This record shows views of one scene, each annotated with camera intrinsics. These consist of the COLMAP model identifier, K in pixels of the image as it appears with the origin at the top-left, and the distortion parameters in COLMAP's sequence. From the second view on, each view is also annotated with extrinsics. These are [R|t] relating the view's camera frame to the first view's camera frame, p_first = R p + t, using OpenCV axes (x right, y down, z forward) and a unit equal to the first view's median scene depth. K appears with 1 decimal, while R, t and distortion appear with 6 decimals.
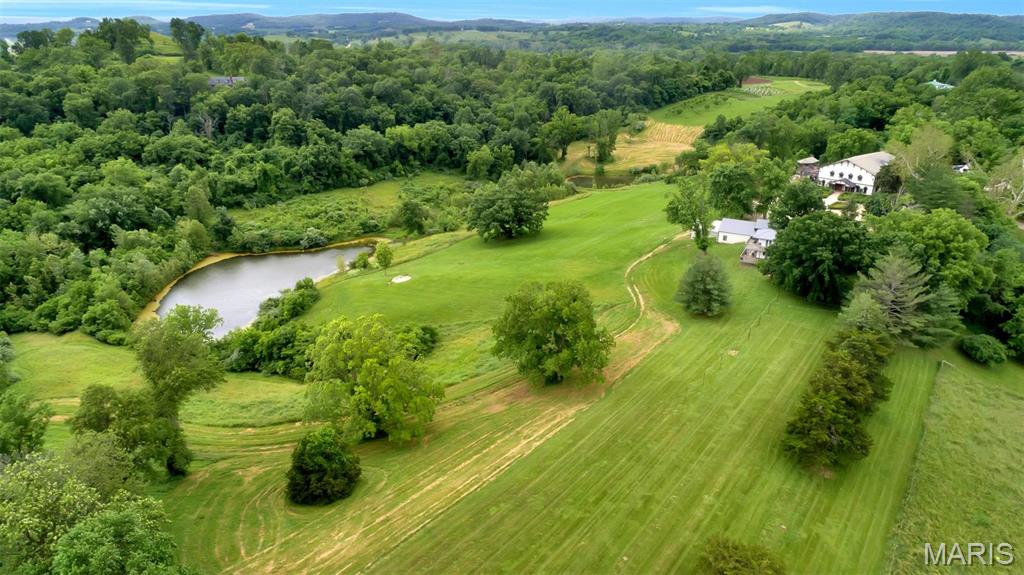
lens RADIAL K [[680.7, 0, 512.0], [0, 680.7, 287.5], [0, 0, 1]] dist [-0.013785, 0.000848]
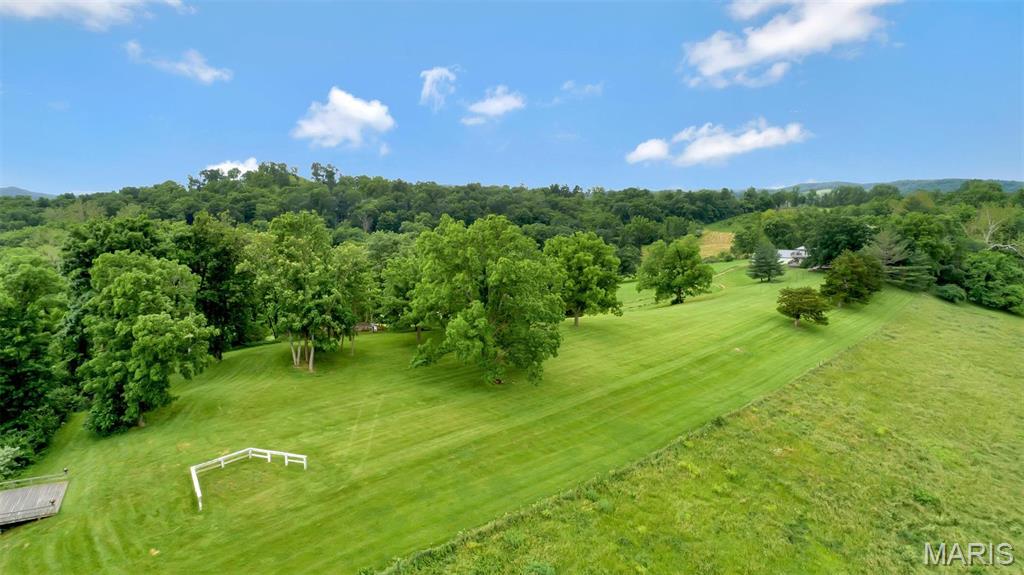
lens RADIAL K [[683.5, 0, 512.0], [0, 683.5, 287.5], [0, 0, 1]] dist [-0.019793, 0.002845]
pose [[0.998178, 0.003254, -0.060242, -0.086425], [-0.017510, 0.971191, -0.237660, 0.185035], [0.057733, 0.238282, 0.969479, -0.228027]]
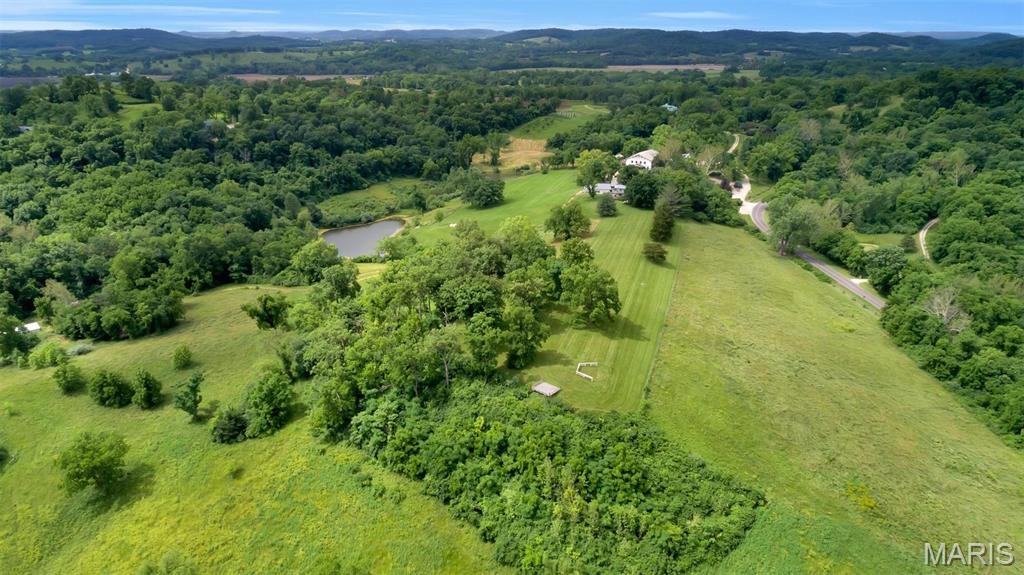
lens RADIAL K [[683.5, 0, 512.0], [0, 683.5, 287.5], [0, 0, 1]] dist [-0.019793, 0.002845]
pose [[0.944042, -0.117137, 0.308324, -0.391318], [0.121305, 0.992599, 0.005685, 0.109678], [-0.306708, 0.032034, 0.951265, -0.597560]]
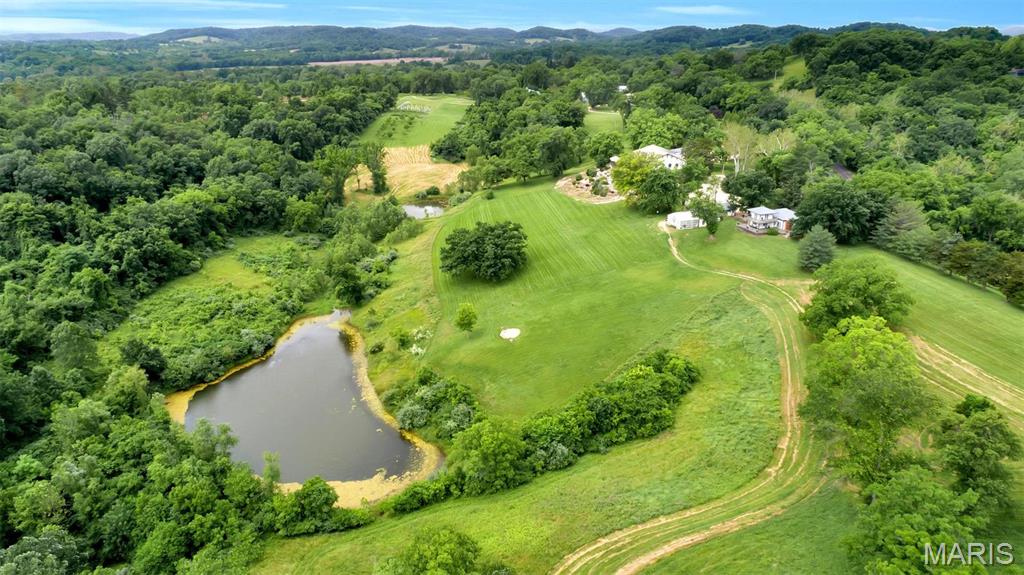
lens RADIAL K [[683.5, 0, 512.0], [0, 683.5, 287.5], [0, 0, 1]] dist [-0.019793, 0.002845]
pose [[0.686675, -0.261447, 0.678324, -0.479021], [0.273295, 0.957484, 0.092384, -0.096941], [-0.673638, 0.121945, 0.728932, 0.169188]]
